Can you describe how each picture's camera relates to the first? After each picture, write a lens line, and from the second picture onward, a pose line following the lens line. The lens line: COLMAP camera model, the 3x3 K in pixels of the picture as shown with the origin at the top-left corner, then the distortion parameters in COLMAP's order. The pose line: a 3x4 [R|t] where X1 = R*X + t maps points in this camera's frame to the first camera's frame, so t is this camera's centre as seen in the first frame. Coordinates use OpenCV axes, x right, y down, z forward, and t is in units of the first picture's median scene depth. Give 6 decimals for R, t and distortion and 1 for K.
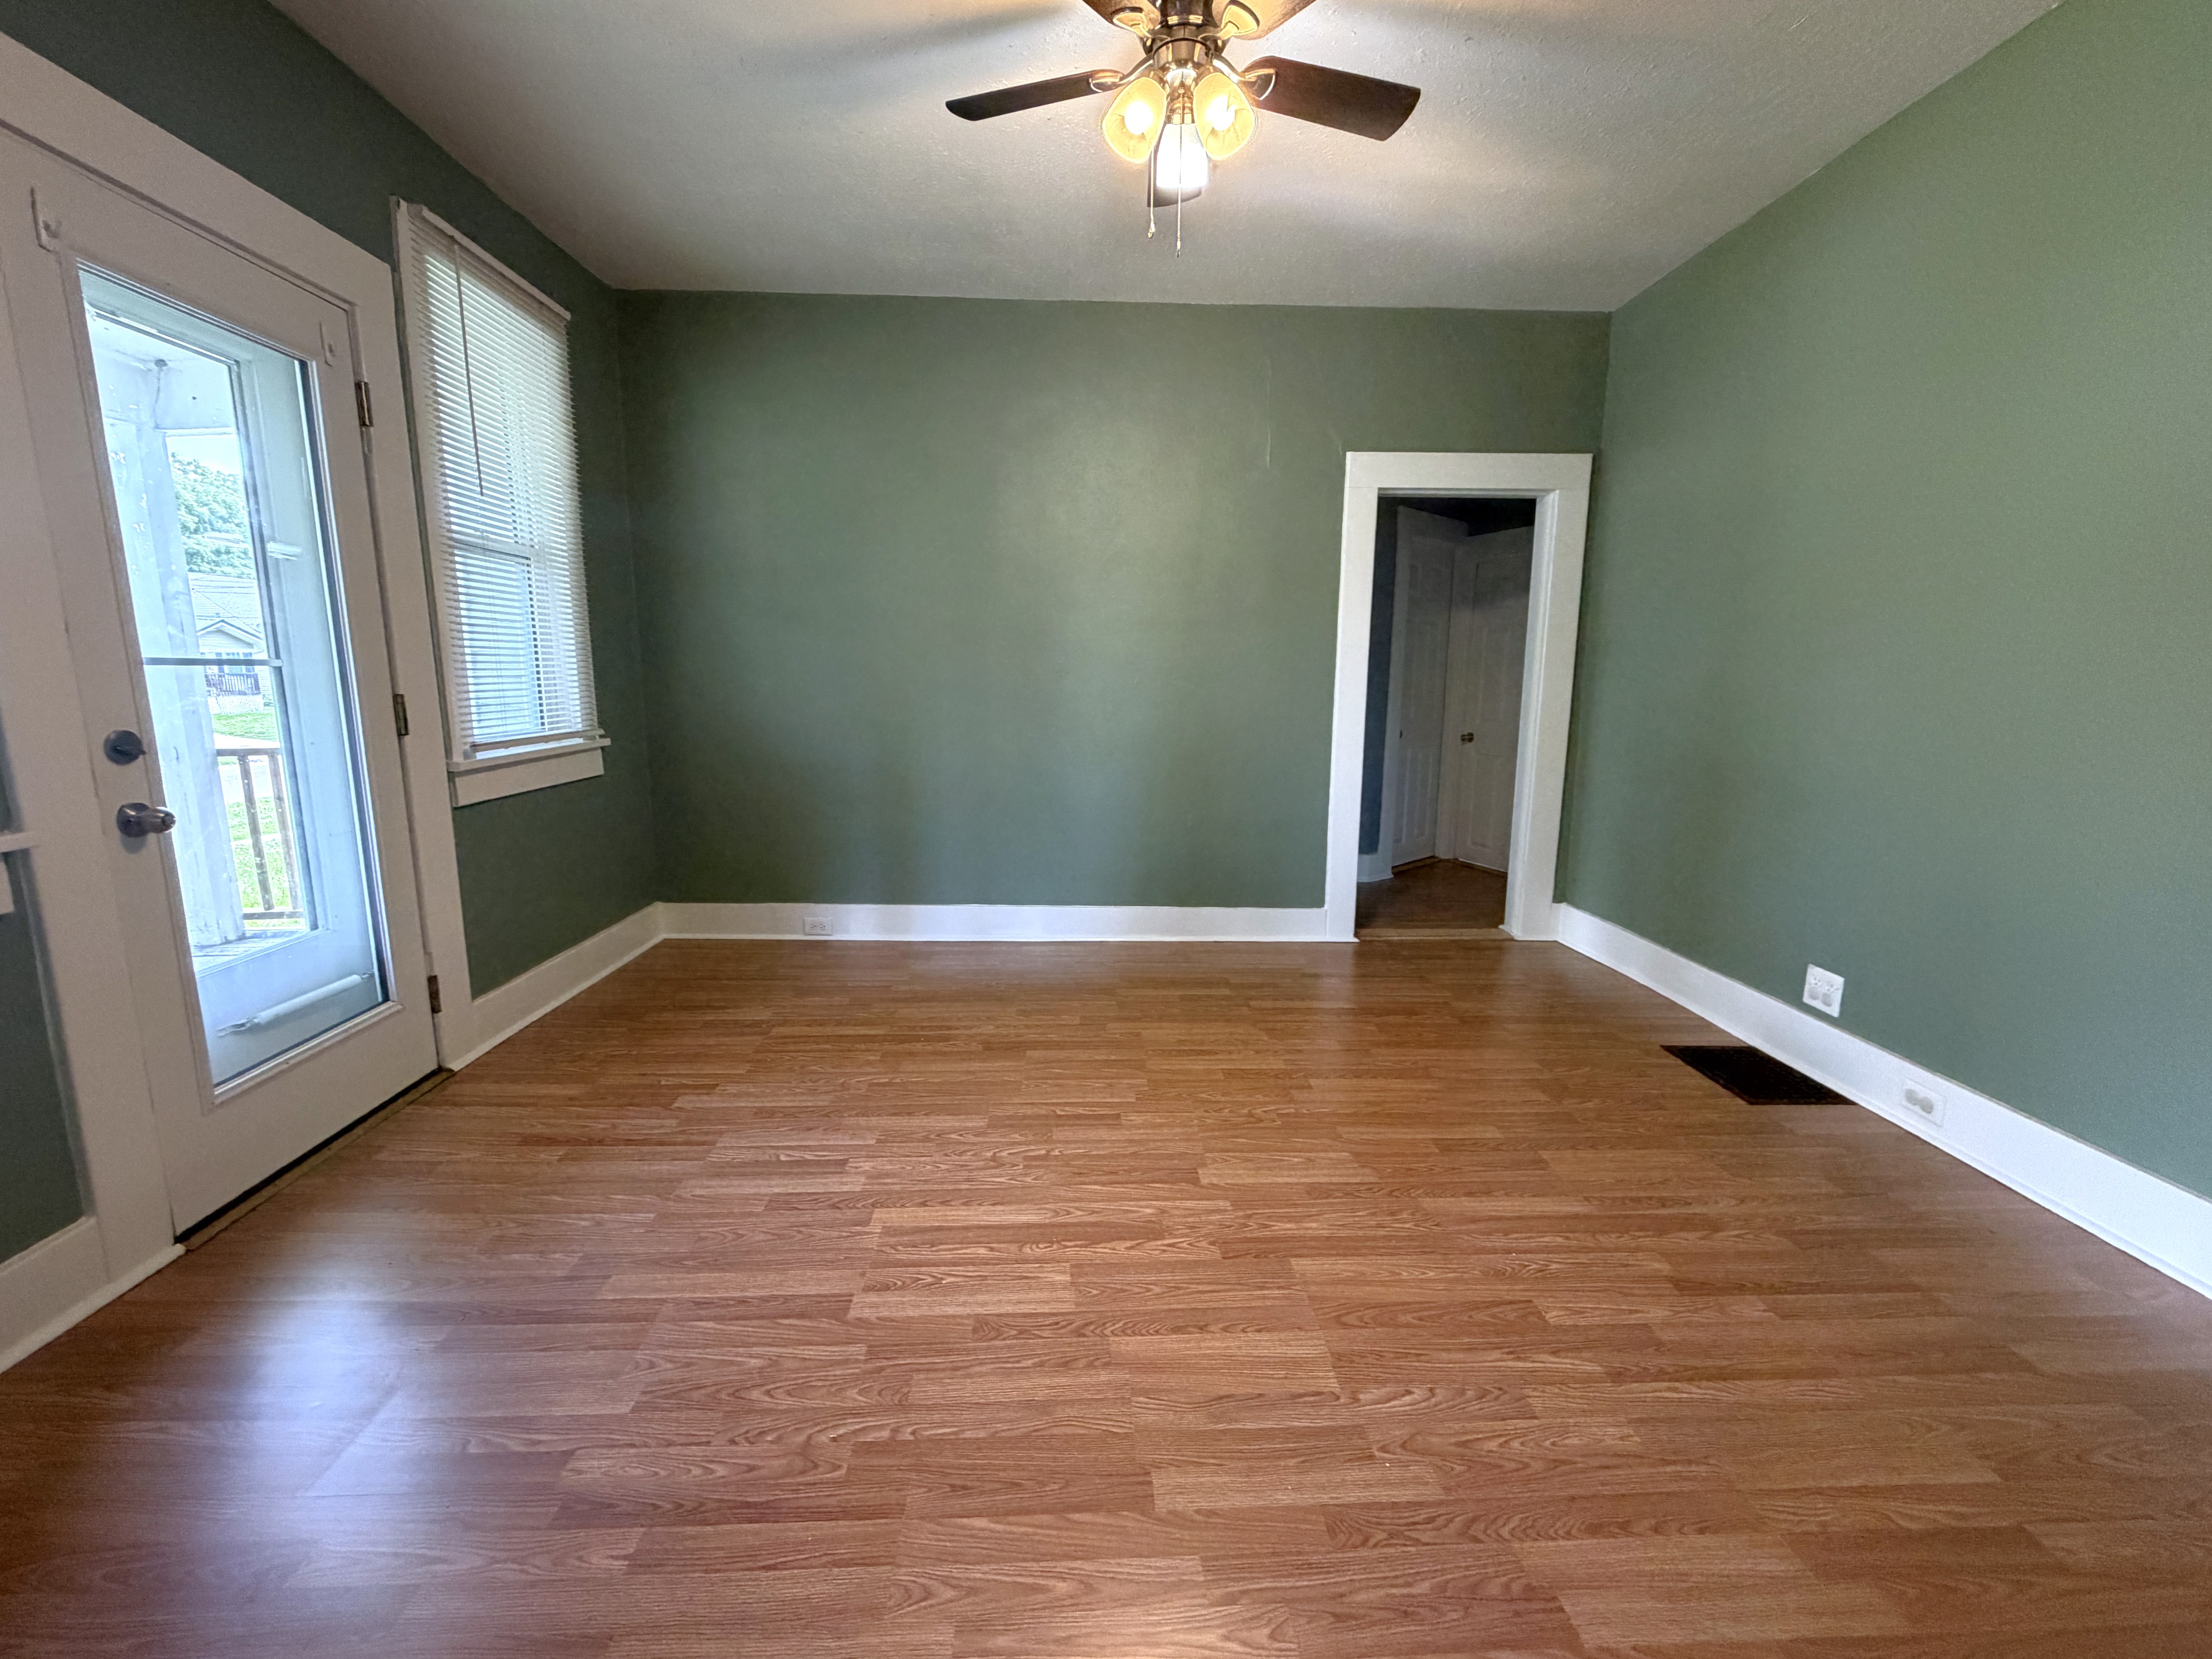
lens RADIAL K [[900.0, 0, 1103.8], [0, 900.0, 836.5], [0, 0, 1]] dist [0.000032, -0.000139]
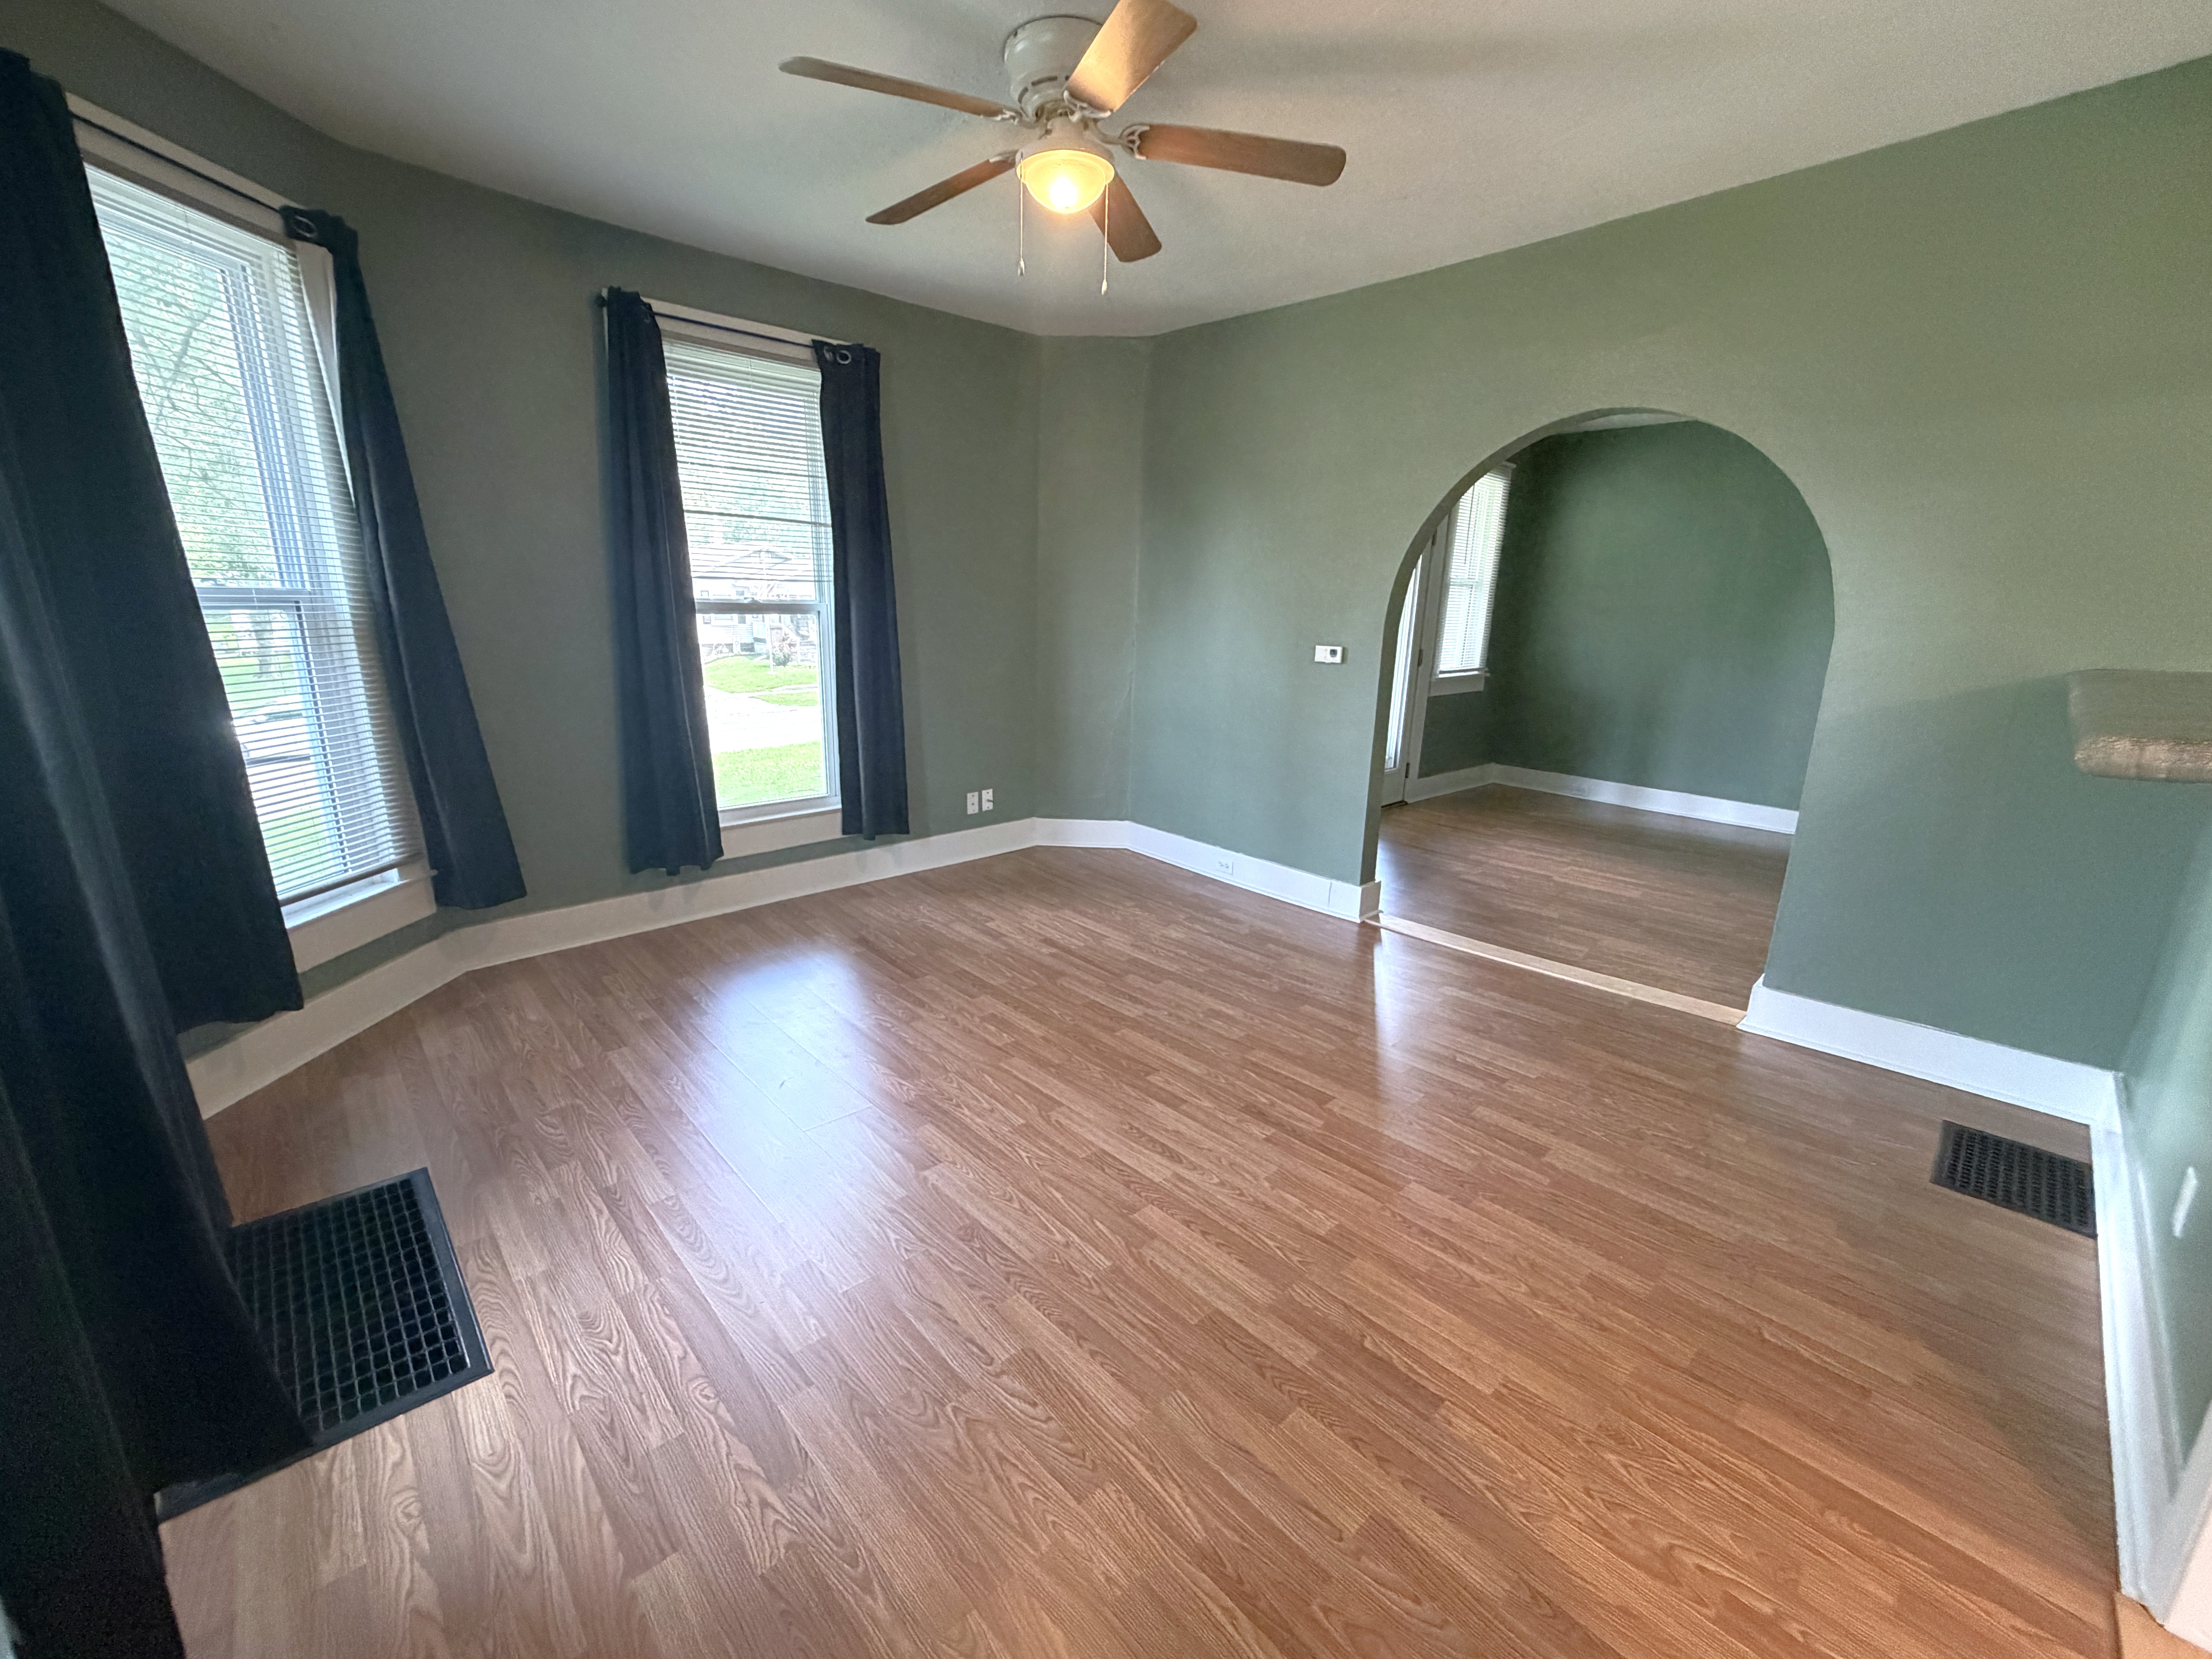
lens RADIAL K [[899.9, 0, 1103.8], [0, 899.9, 836.5], [0, 0, 1]] dist [0.000032, -0.000139]
pose [[0.662021, 0.203525, -0.721322, 0.513372], [-0.157170, 0.978723, 0.131904, 0.155813], [0.732820, 0.026047, 0.679924, -1.259231]]
